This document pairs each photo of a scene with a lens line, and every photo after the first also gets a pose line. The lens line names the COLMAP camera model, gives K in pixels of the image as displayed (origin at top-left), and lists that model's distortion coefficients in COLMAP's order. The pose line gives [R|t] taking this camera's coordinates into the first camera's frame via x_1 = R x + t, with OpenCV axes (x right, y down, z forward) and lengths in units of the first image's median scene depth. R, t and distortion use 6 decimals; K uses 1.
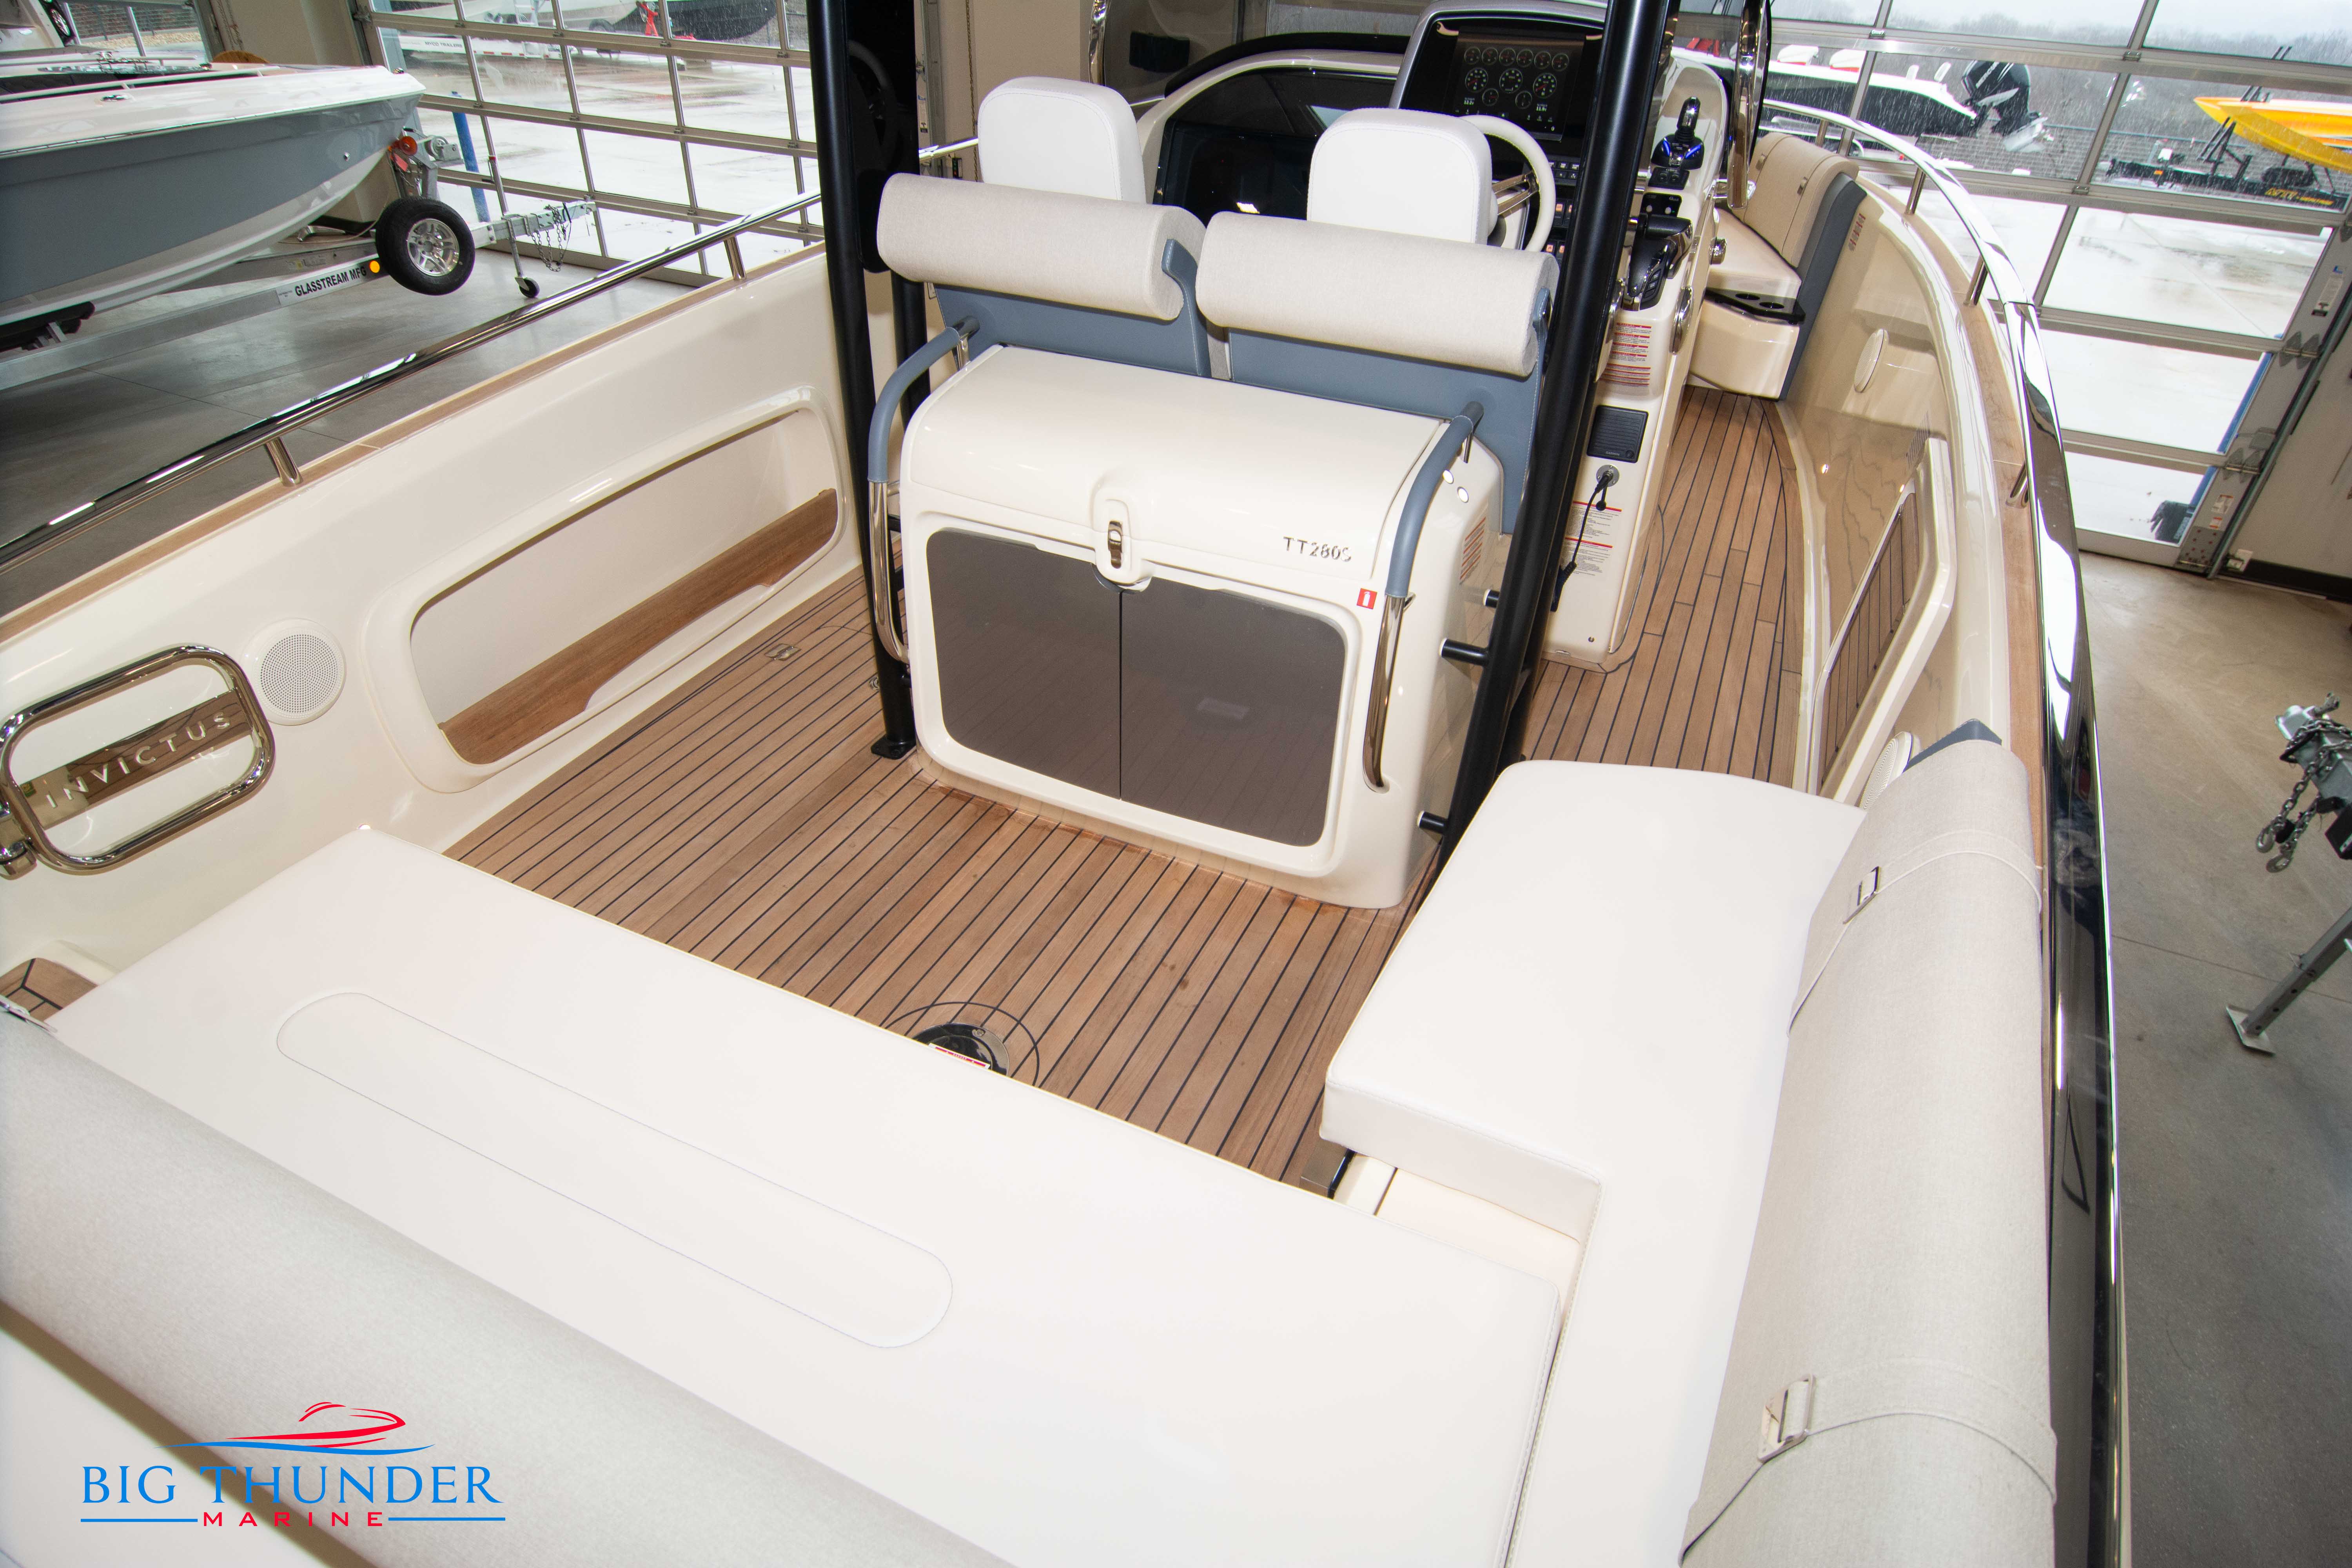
lens RADIAL K [[1259.4, 0, 1187.6], [0, 1259.4, 787.0], [0, 0, 1]] dist [-0.011473, -0.007019]
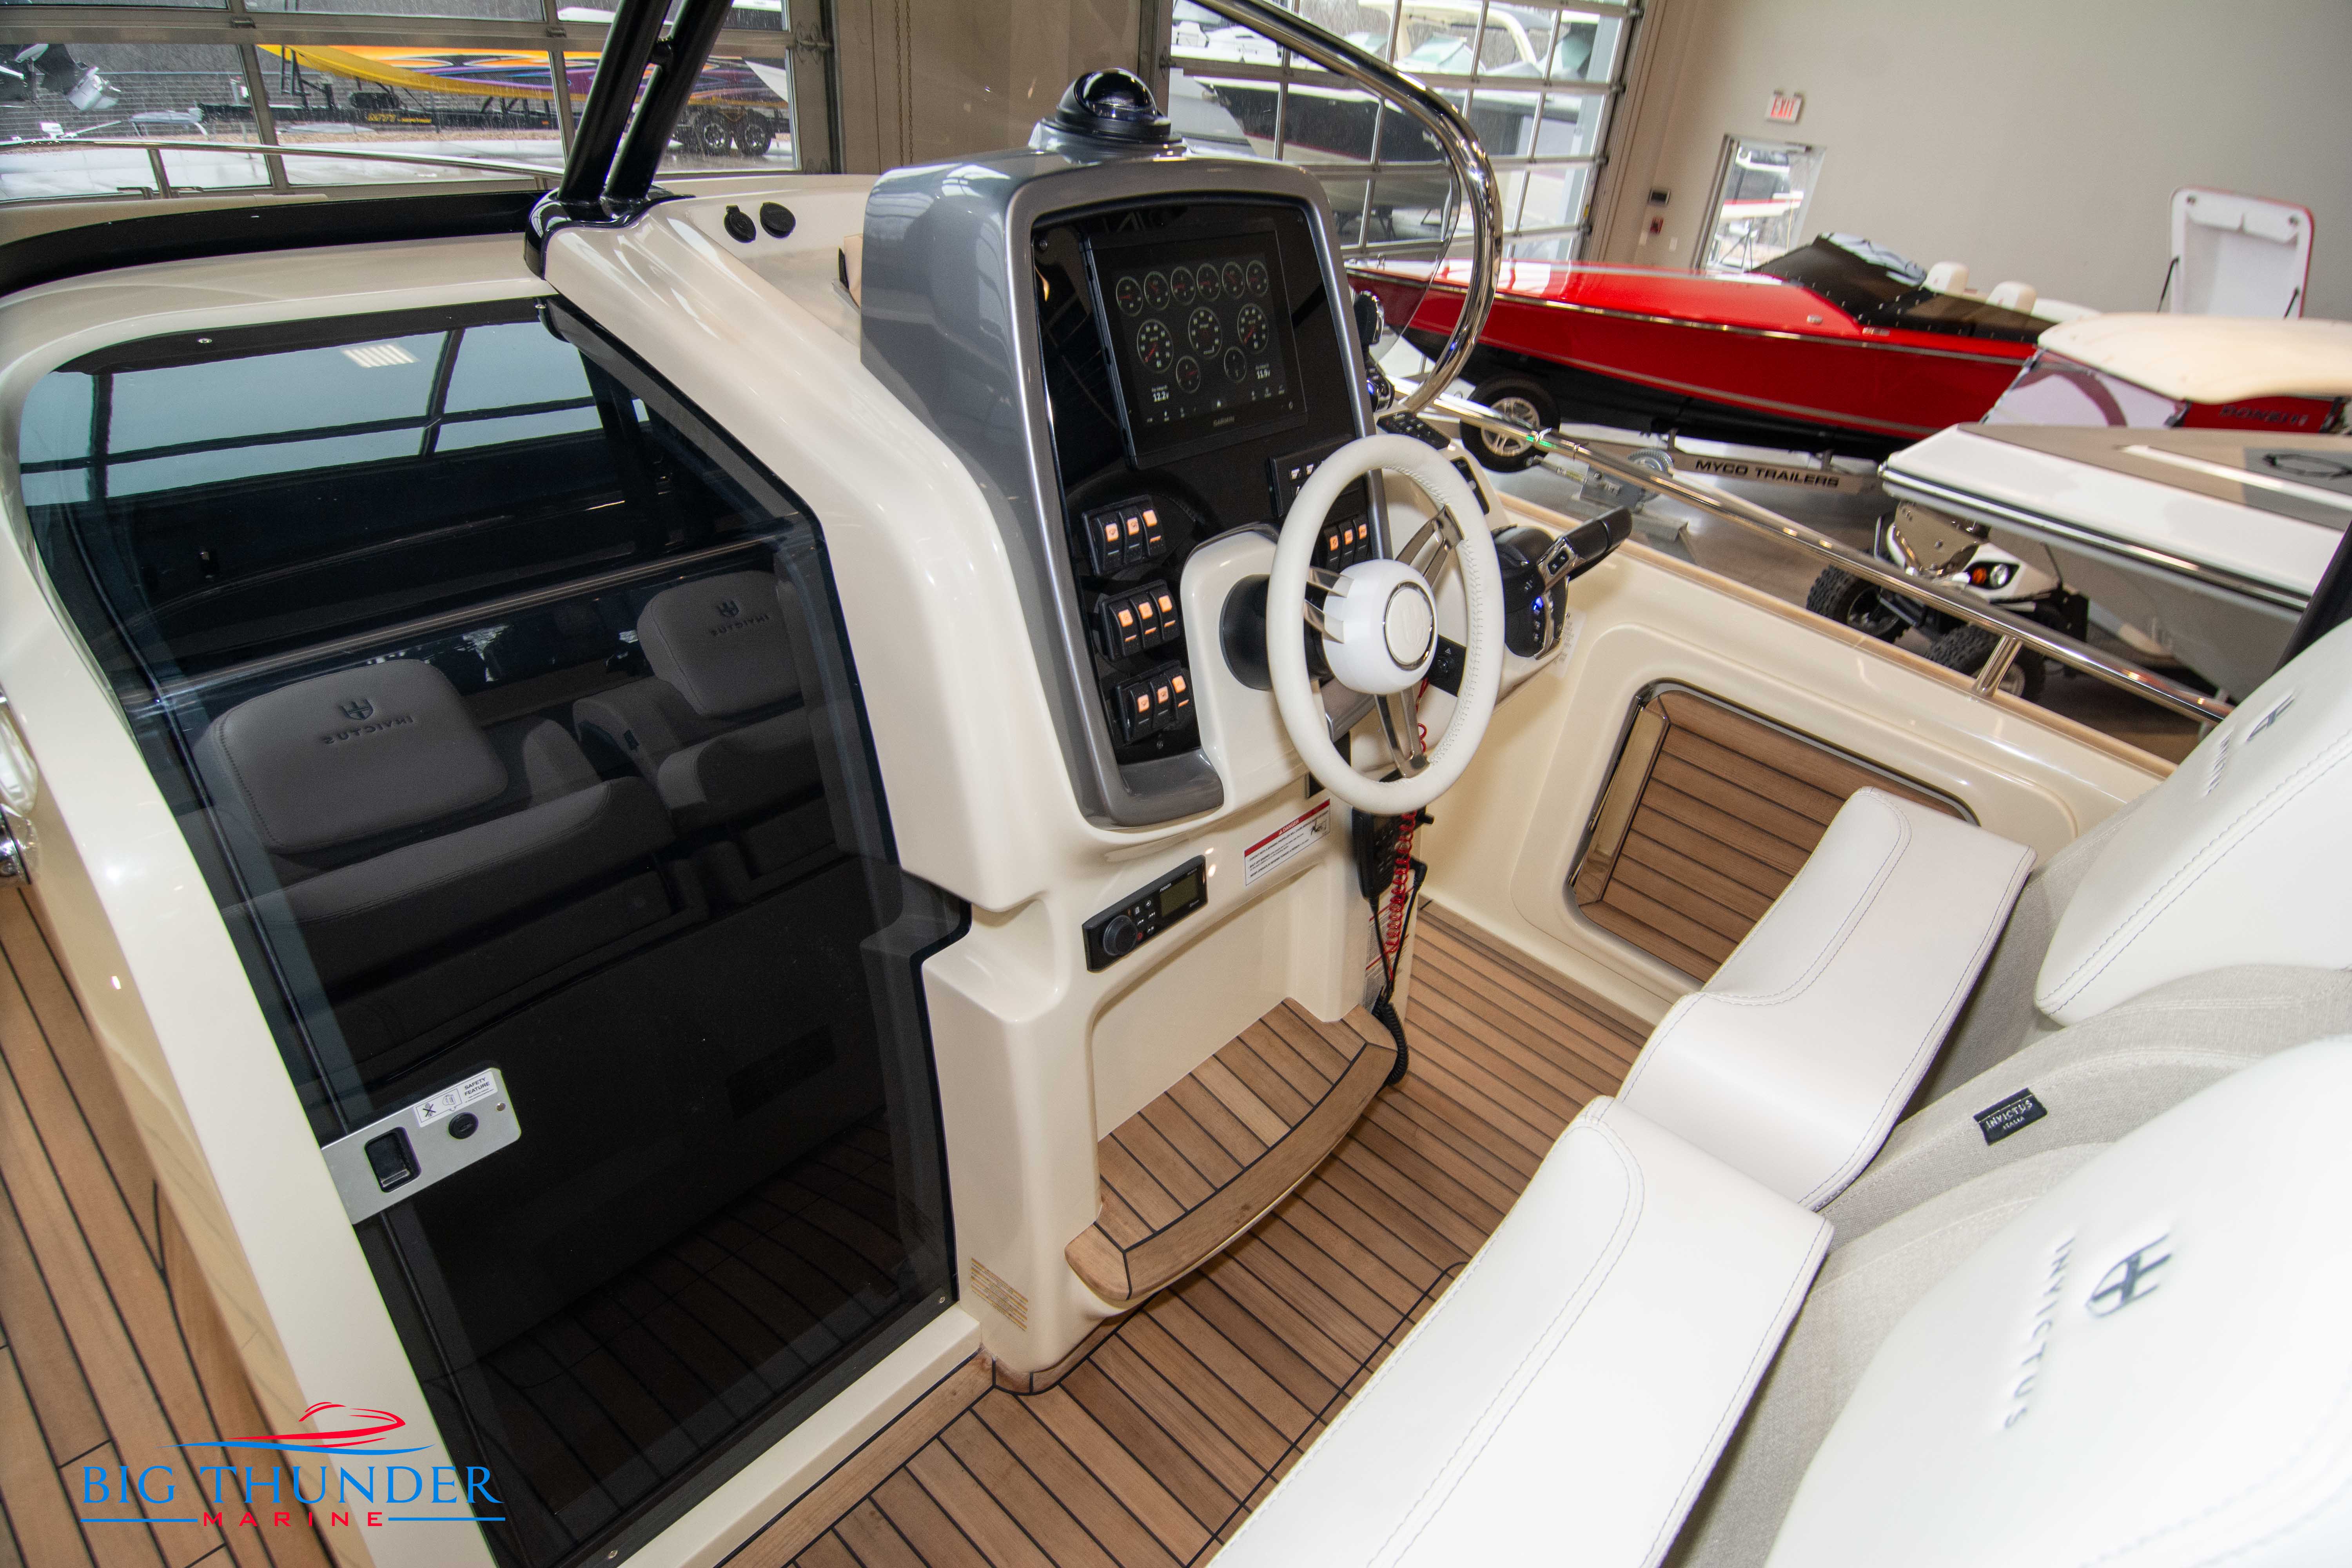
lens RADIAL K [[1255.2, 0, 1191.7], [0, 1255.2, 786.5], [0, 0, 1]] dist [-0.009680, -0.009107]
pose [[0.293807, -0.521546, 0.801041, -0.205142], [0.477783, 0.805959, 0.349506, -0.596996], [-0.827890, 0.280037, 0.485982, 0.830475]]
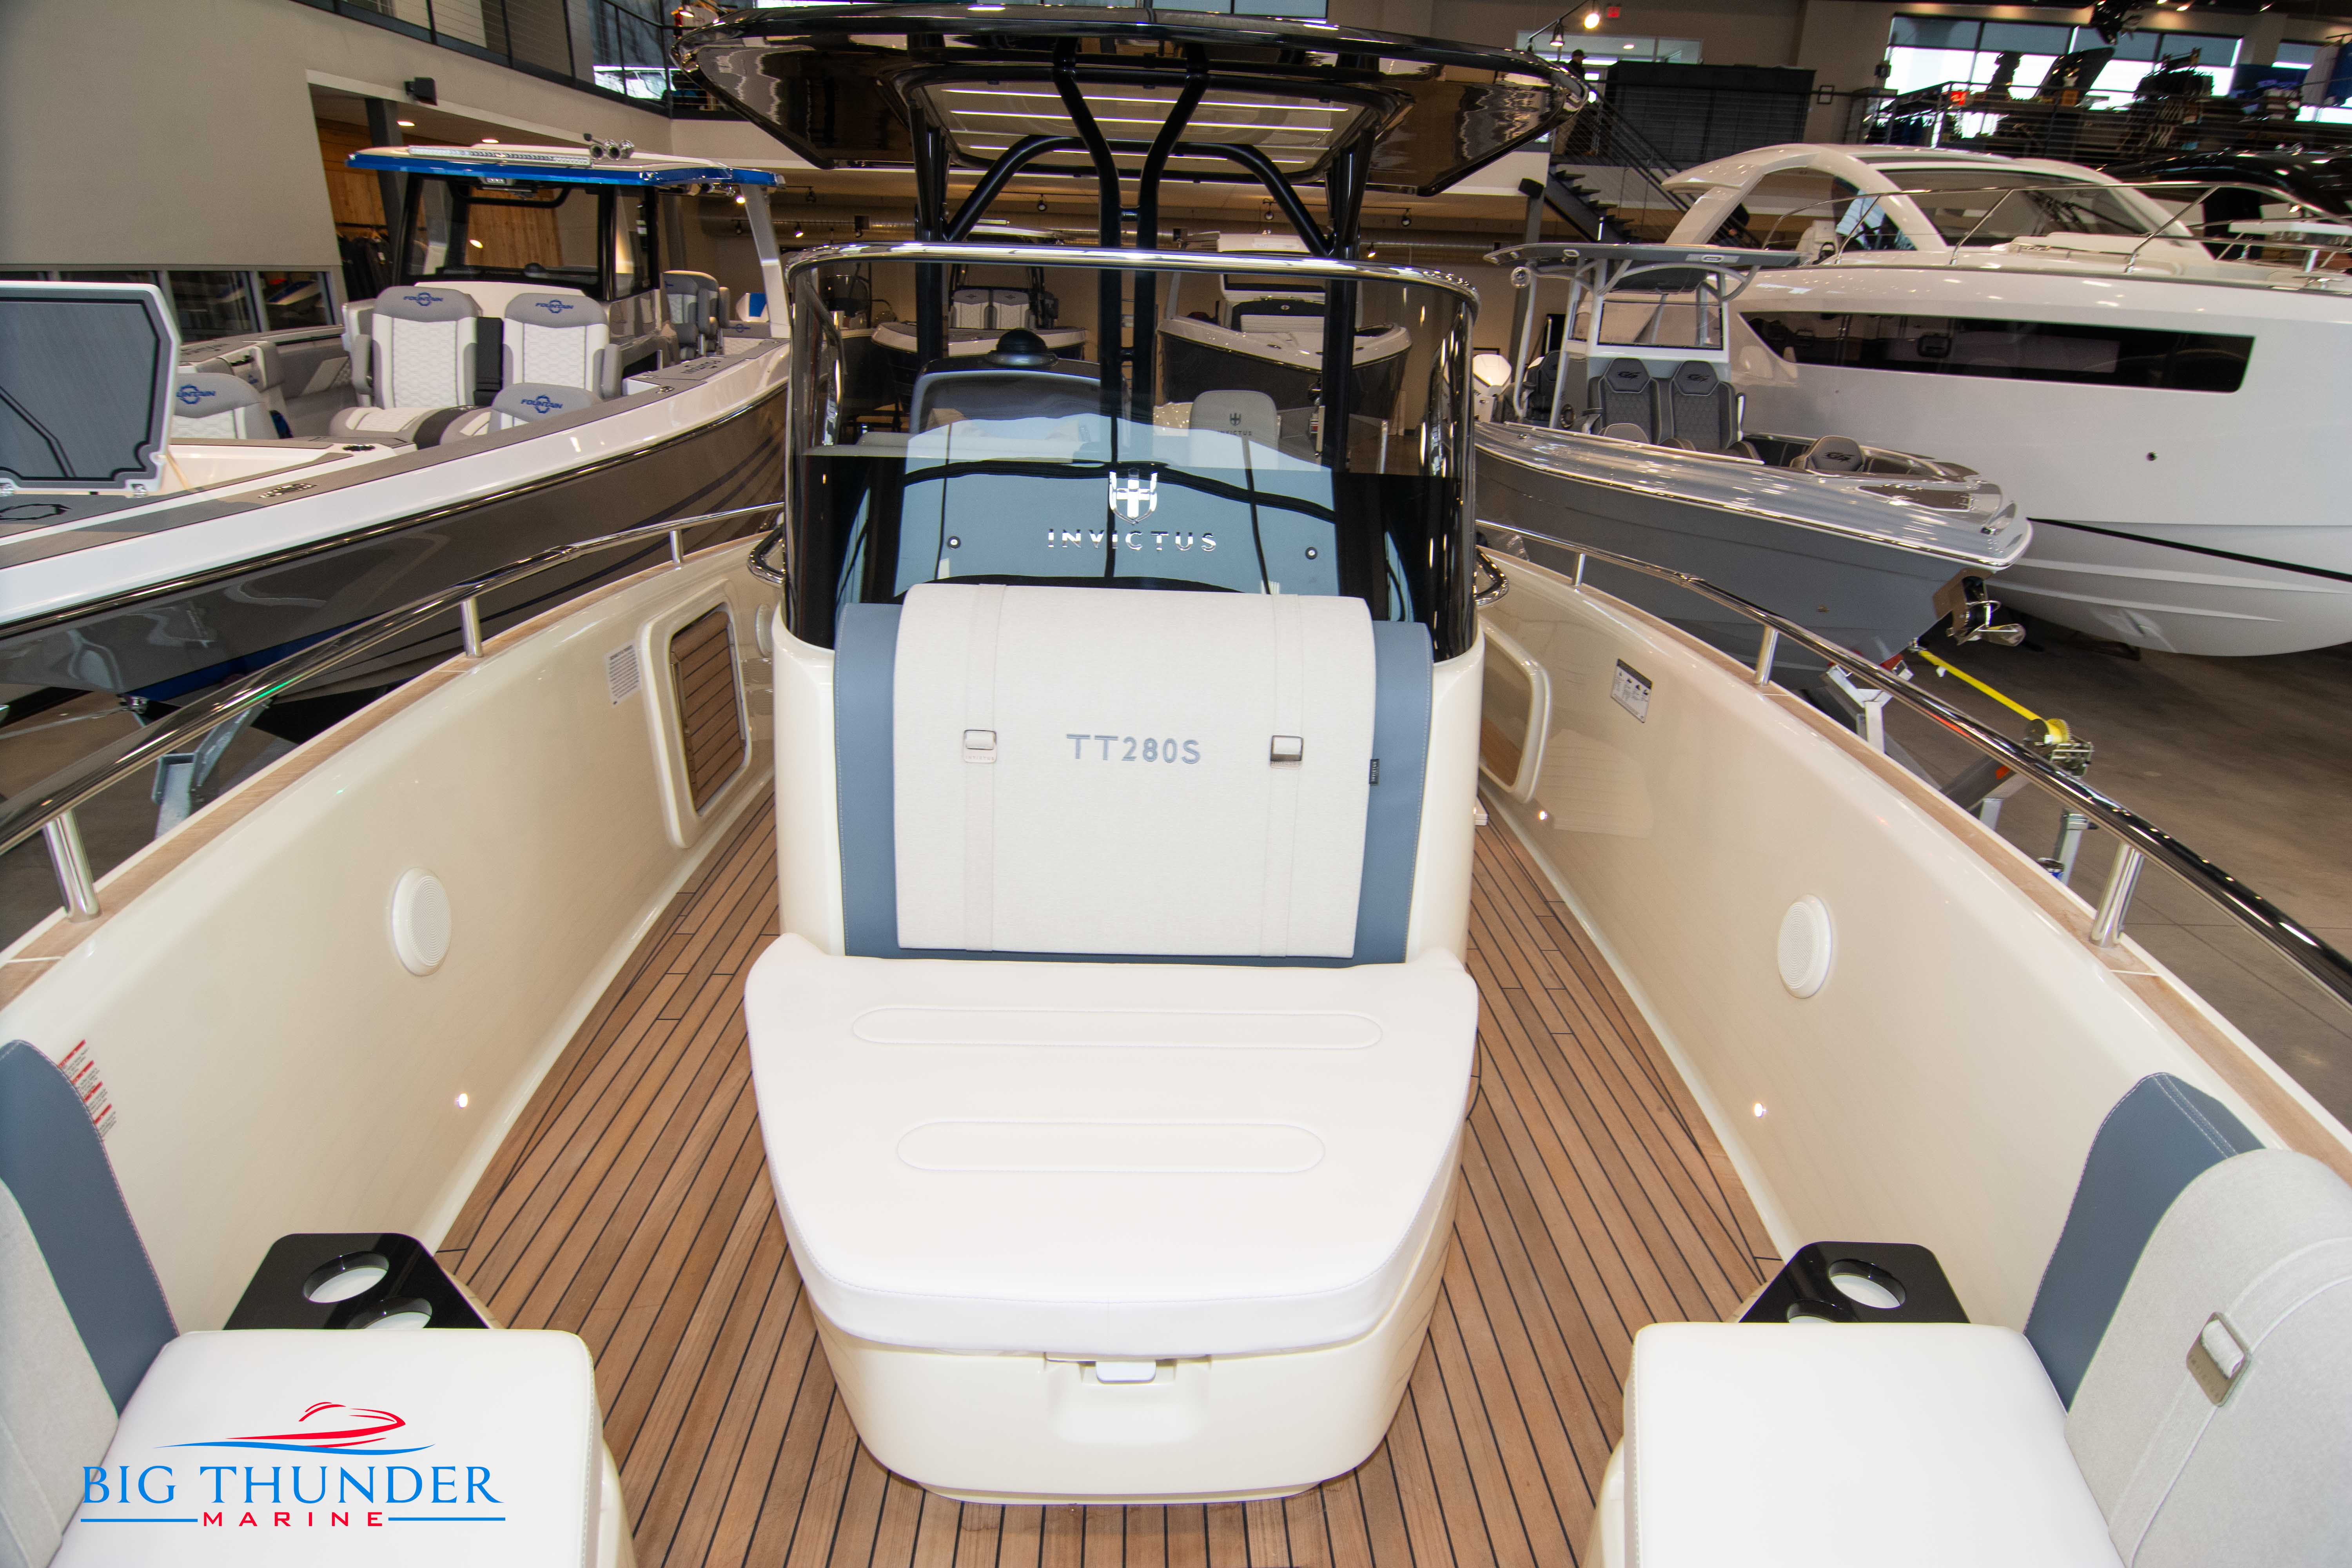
lens RADIAL K [[1259.4, 0, 1187.6], [0, 1259.4, 787.0], [0, 0, 1]] dist [-0.011473, -0.007019]
pose [[-0.891039, 0.097135, -0.443413, 0.662161], [-0.312527, 0.577165, 0.754458, -1.268049], [0.329207, 0.810830, -0.483919, 1.854836]]
